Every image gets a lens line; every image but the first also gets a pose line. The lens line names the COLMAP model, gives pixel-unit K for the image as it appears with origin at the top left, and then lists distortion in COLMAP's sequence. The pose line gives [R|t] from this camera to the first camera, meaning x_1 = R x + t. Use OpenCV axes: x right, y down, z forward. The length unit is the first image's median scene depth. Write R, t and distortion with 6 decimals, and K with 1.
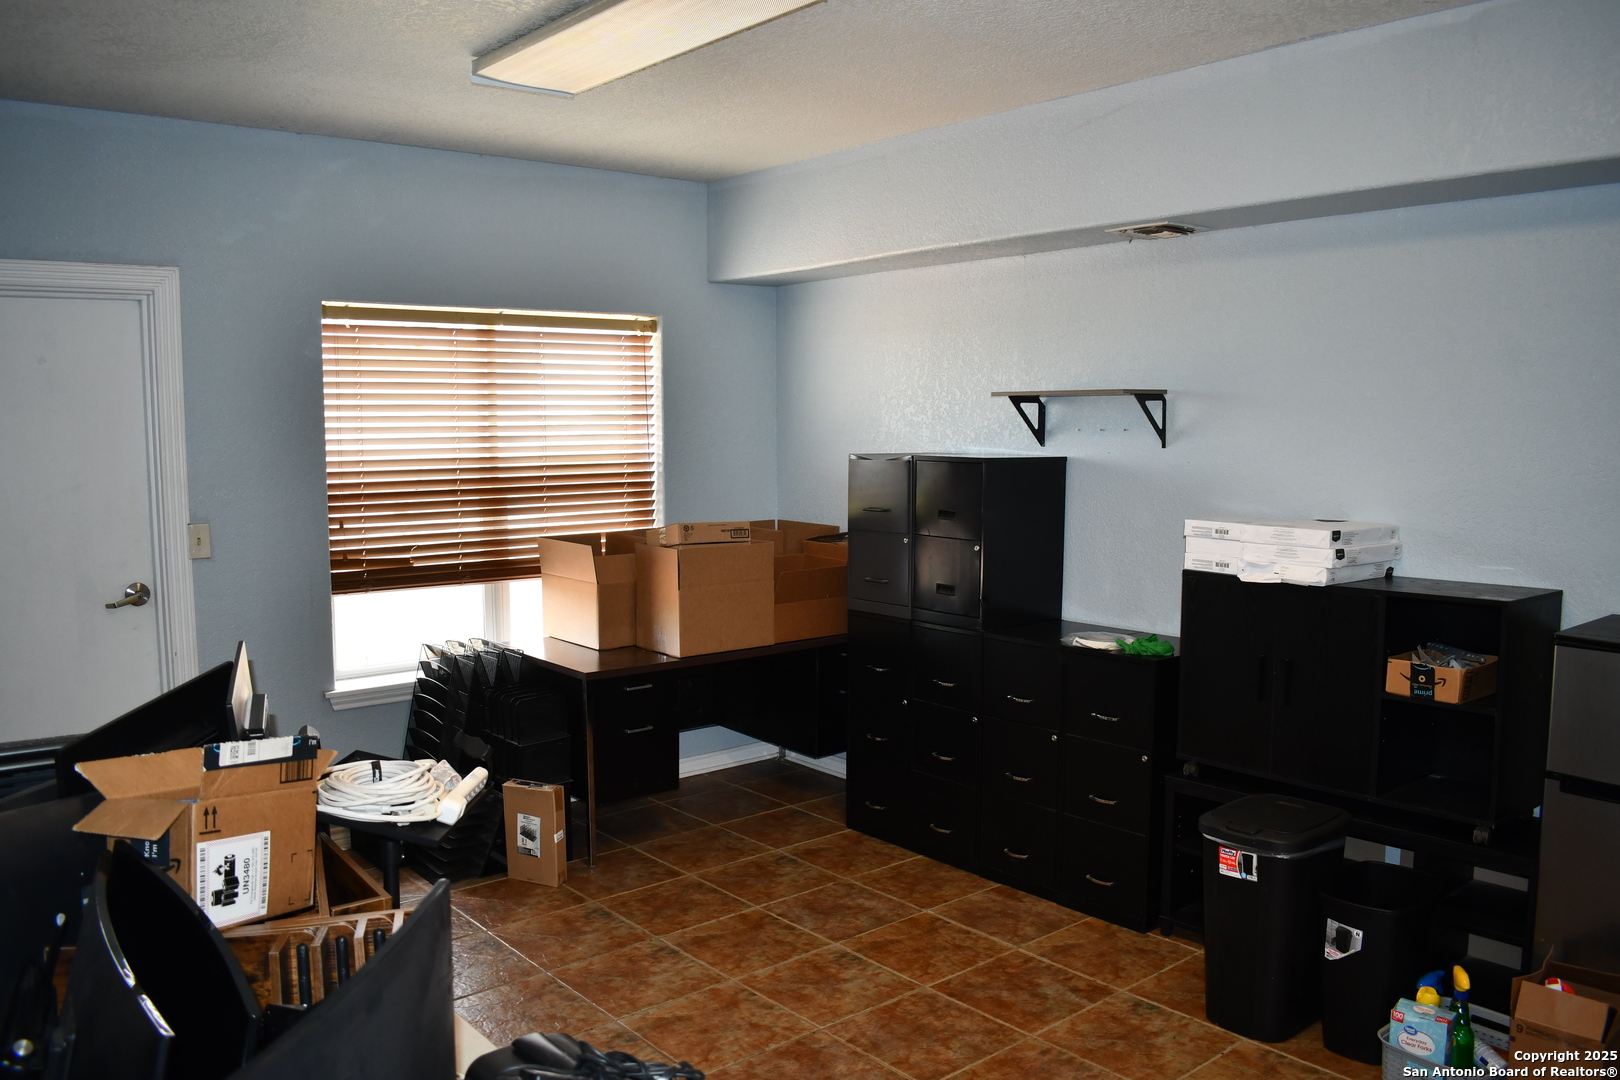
lens RADIAL K [[1265.0, 0, 817.2], [0, 1265.0, 540.9], [0, 0, 1]] dist [-0.097179, 0.018623]
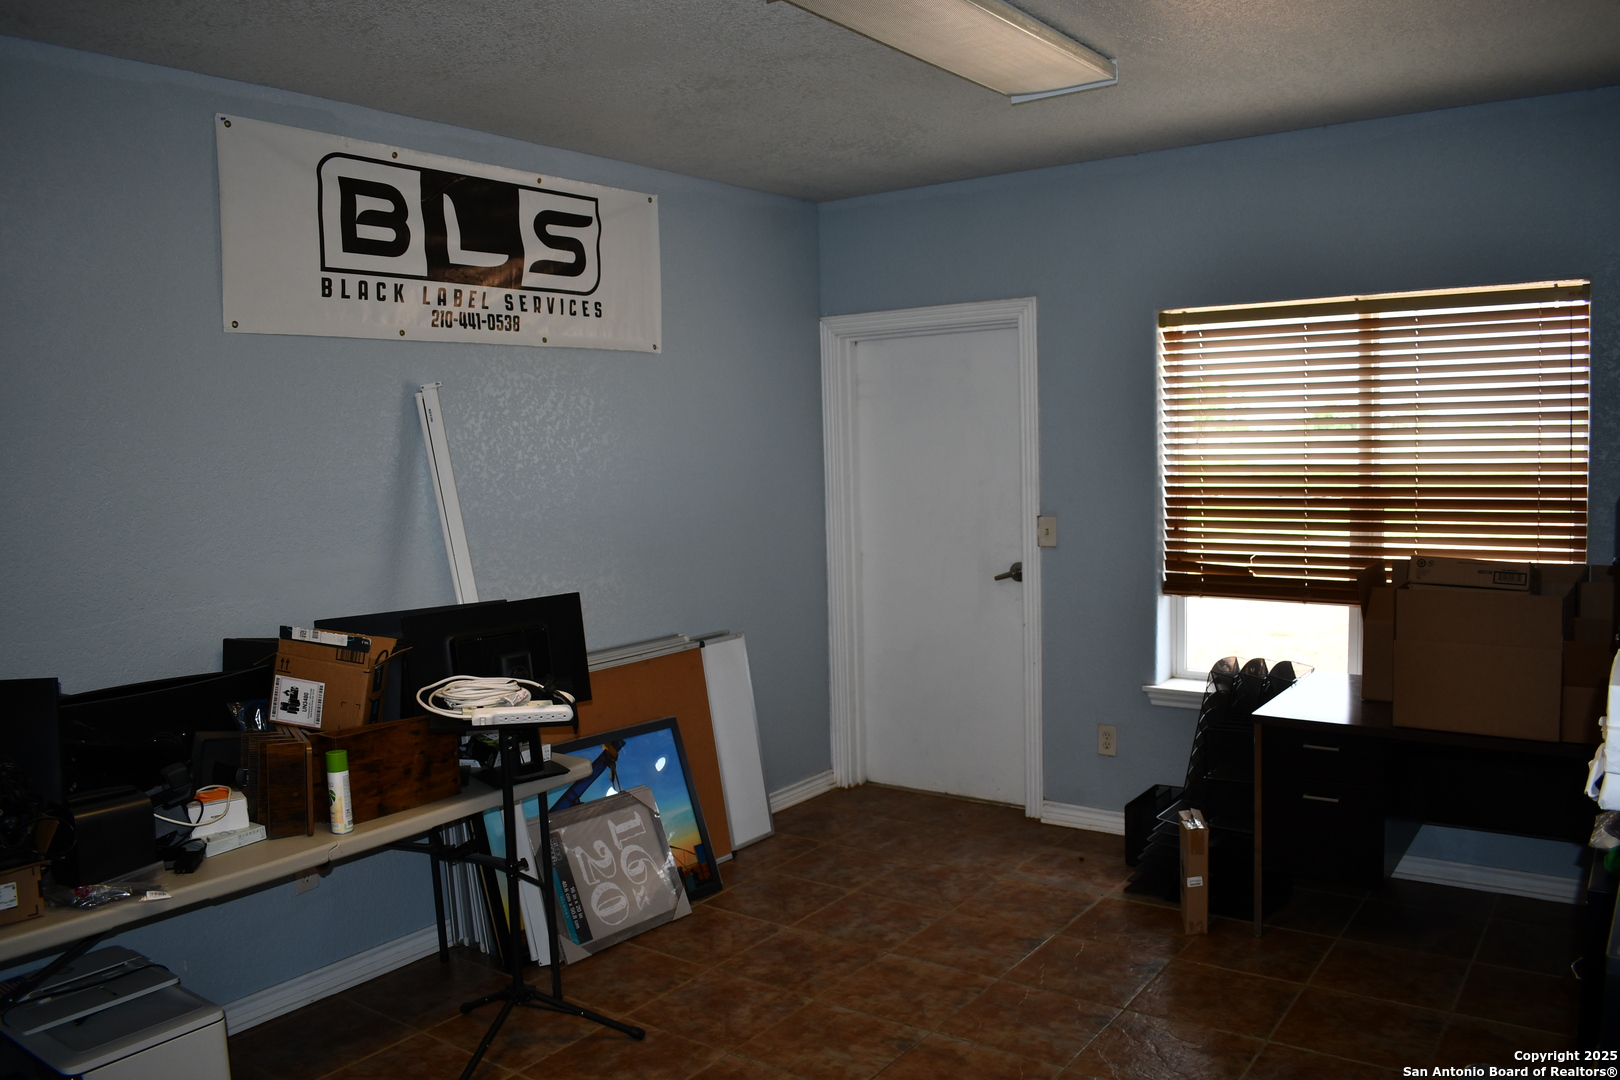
lens RADIAL K [[1265.0, 0, 817.3], [0, 1265.0, 541.9], [0, 0, 1]] dist [-0.097179, 0.018623]
pose [[0.249479, 0.078722, -0.965175, 0.540396], [-0.064825, 0.995812, 0.064465, -0.048298], [0.966208, 0.046484, 0.253537, 0.455485]]
